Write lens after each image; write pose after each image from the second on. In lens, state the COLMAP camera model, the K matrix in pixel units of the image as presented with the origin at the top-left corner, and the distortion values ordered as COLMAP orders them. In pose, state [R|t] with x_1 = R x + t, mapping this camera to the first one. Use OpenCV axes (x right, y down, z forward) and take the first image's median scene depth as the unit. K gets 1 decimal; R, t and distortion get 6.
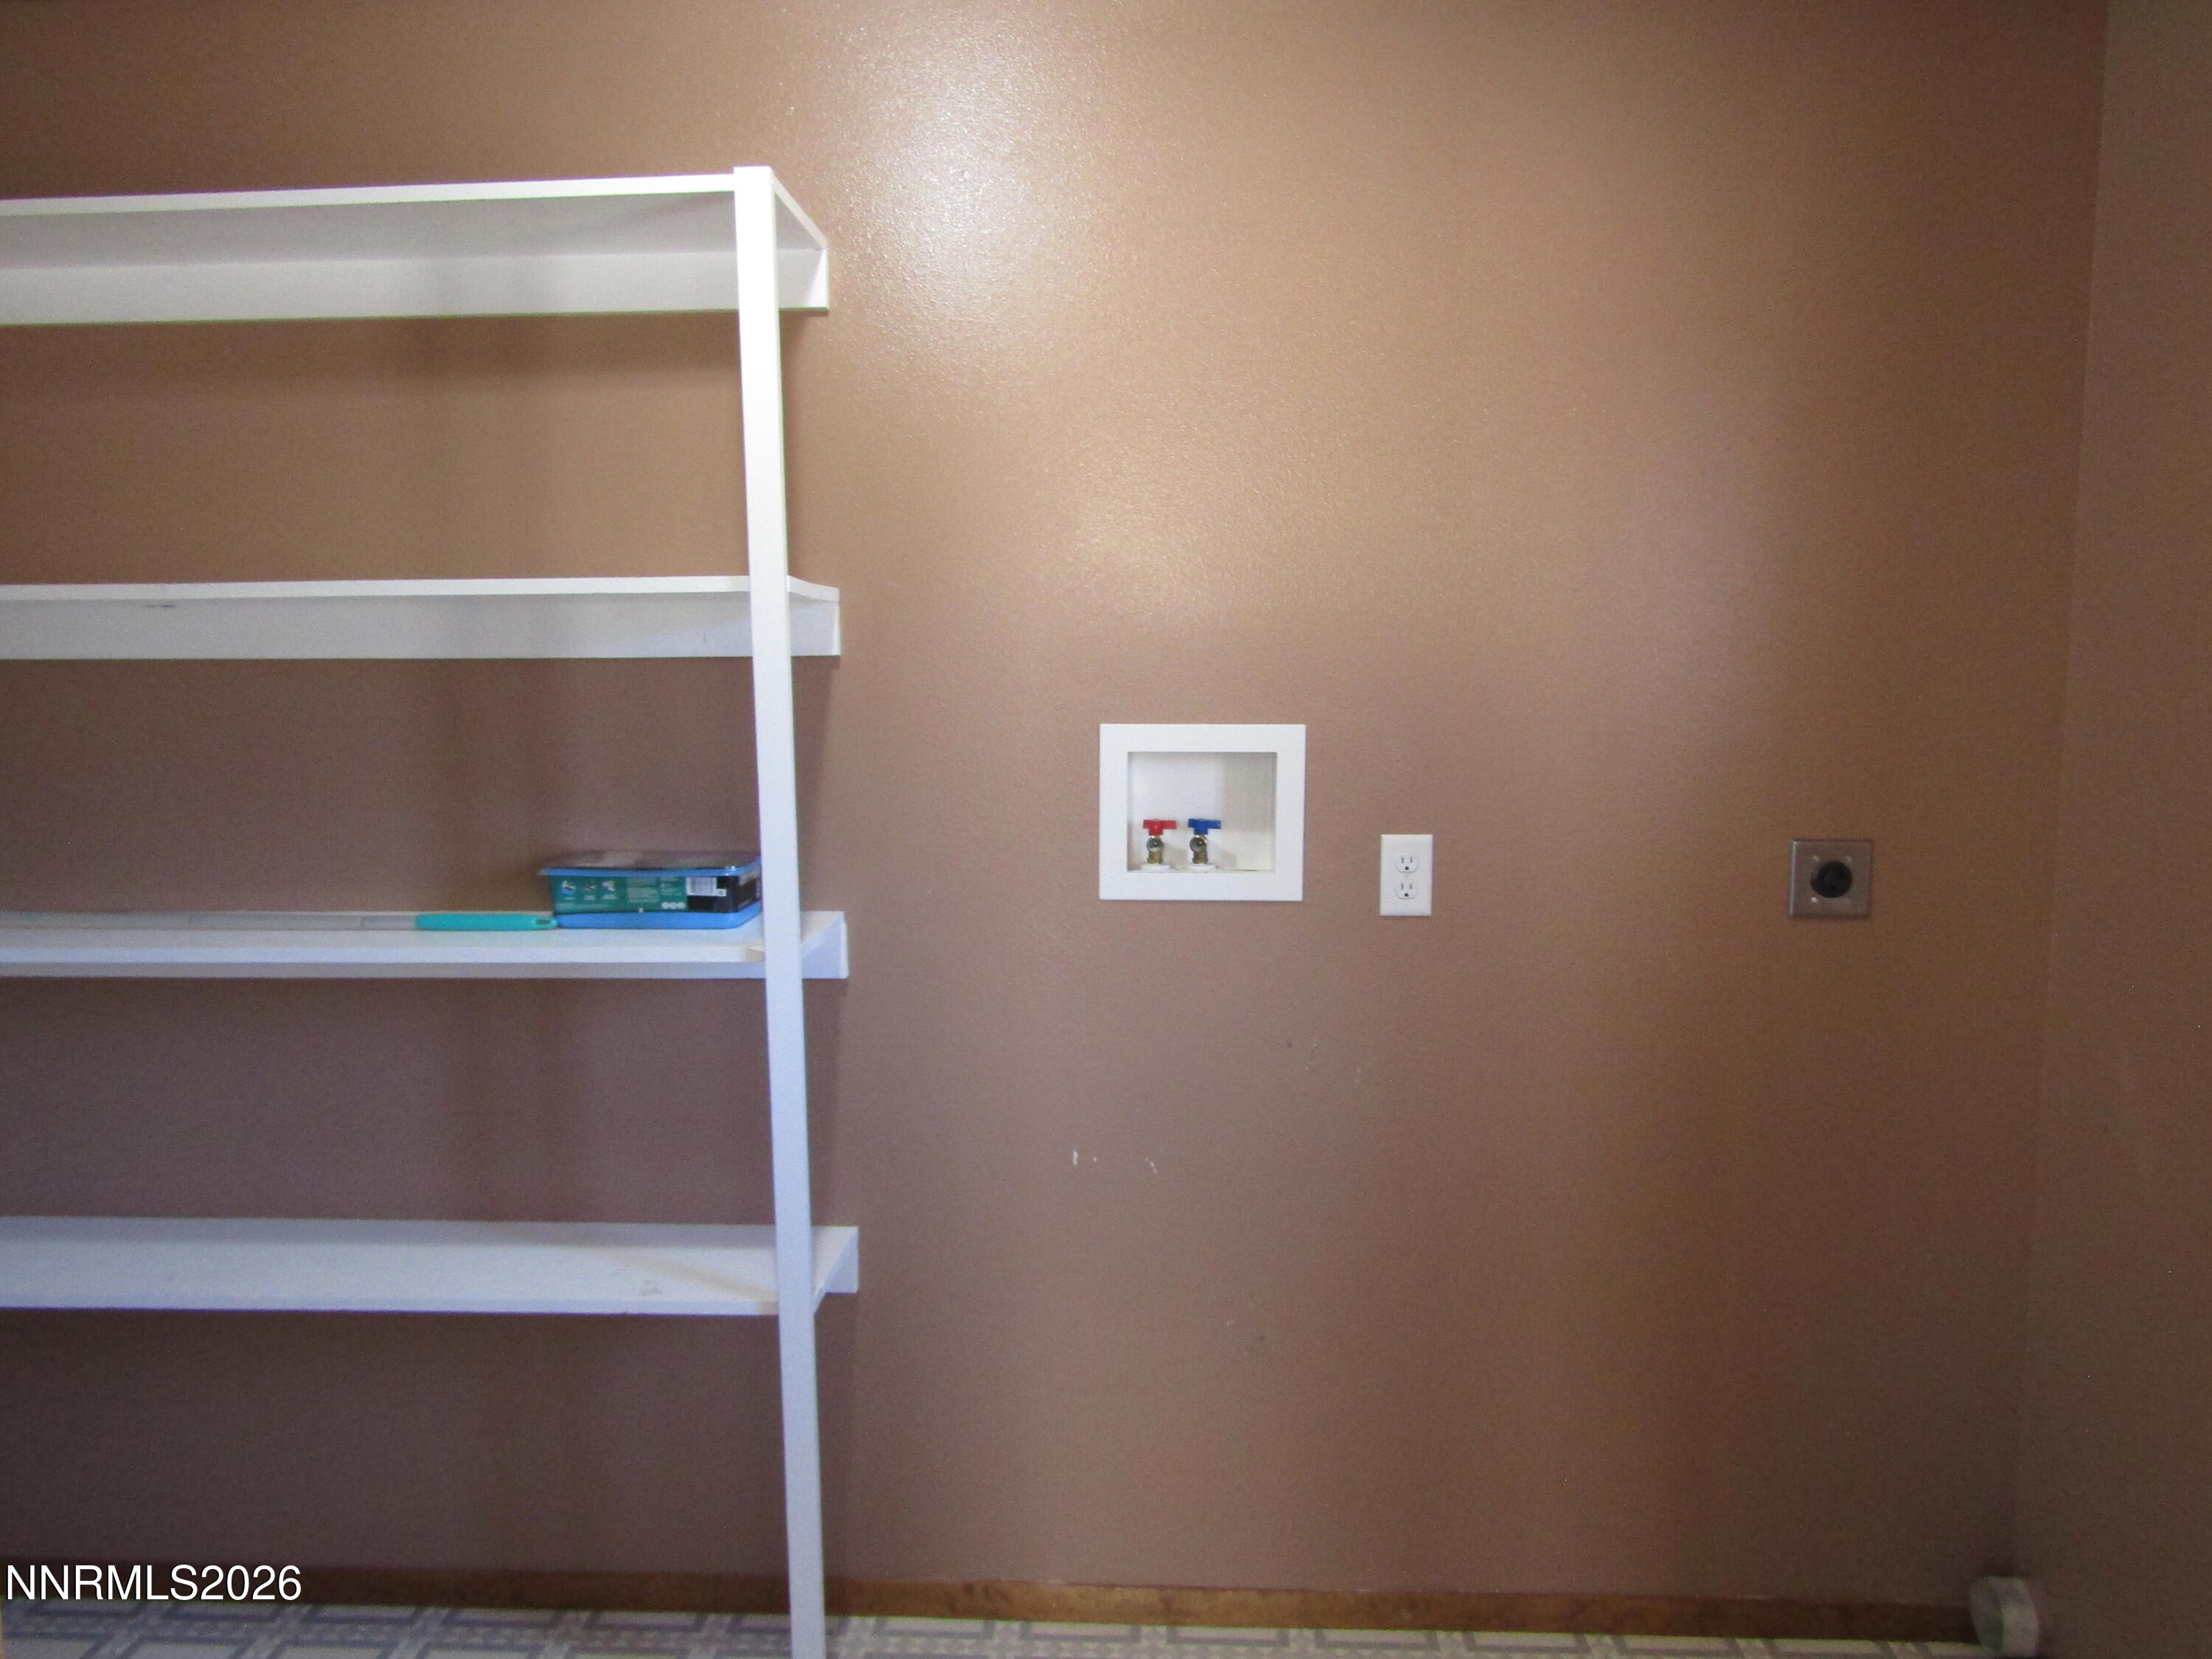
lens RADIAL K [[1570.1, 0, 1107.6], [0, 1570.1, 826.8], [0, 0, 1]] dist [-0.013404, 0.004328]
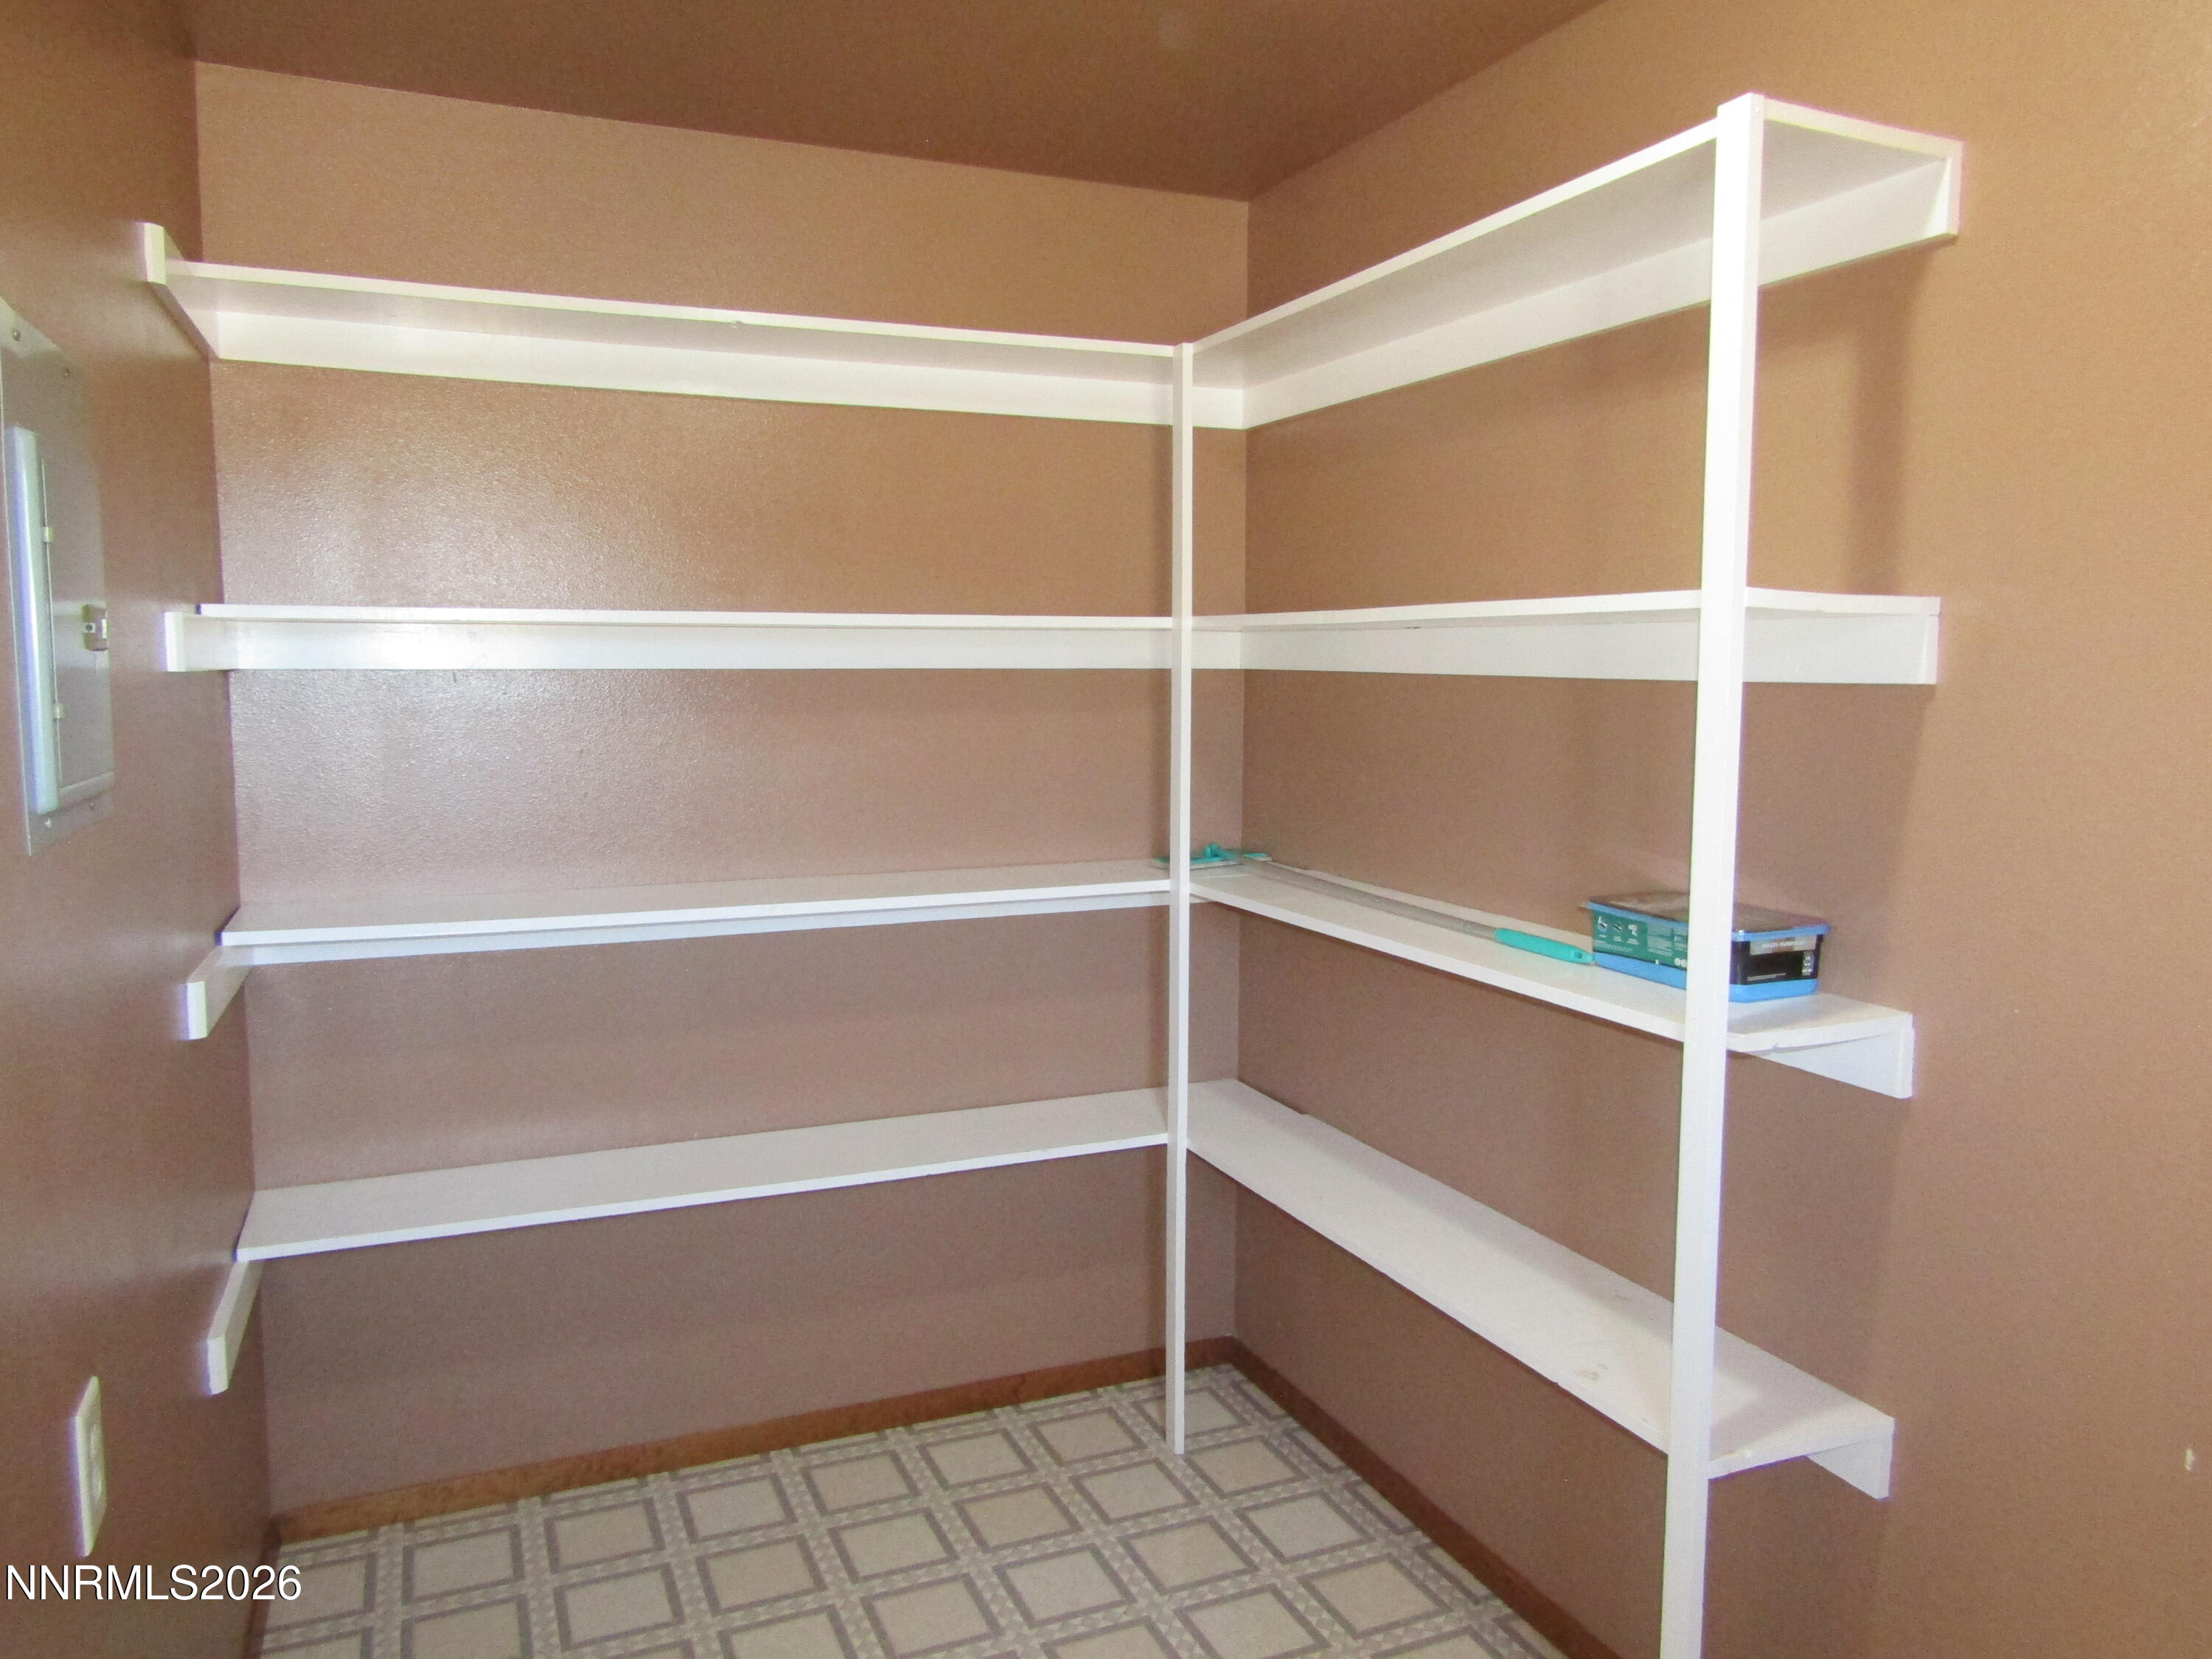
lens RADIAL K [[1570.1, 0, 1107.6], [0, 1570.1, 826.8], [0, 0, 1]] dist [-0.013404, 0.004328]
pose [[0.445179, 0.104842, -0.889283, 0.353521], [-0.107969, 0.992161, 0.062921, -0.046334], [0.888909, 0.068004, 0.453009, 0.307708]]
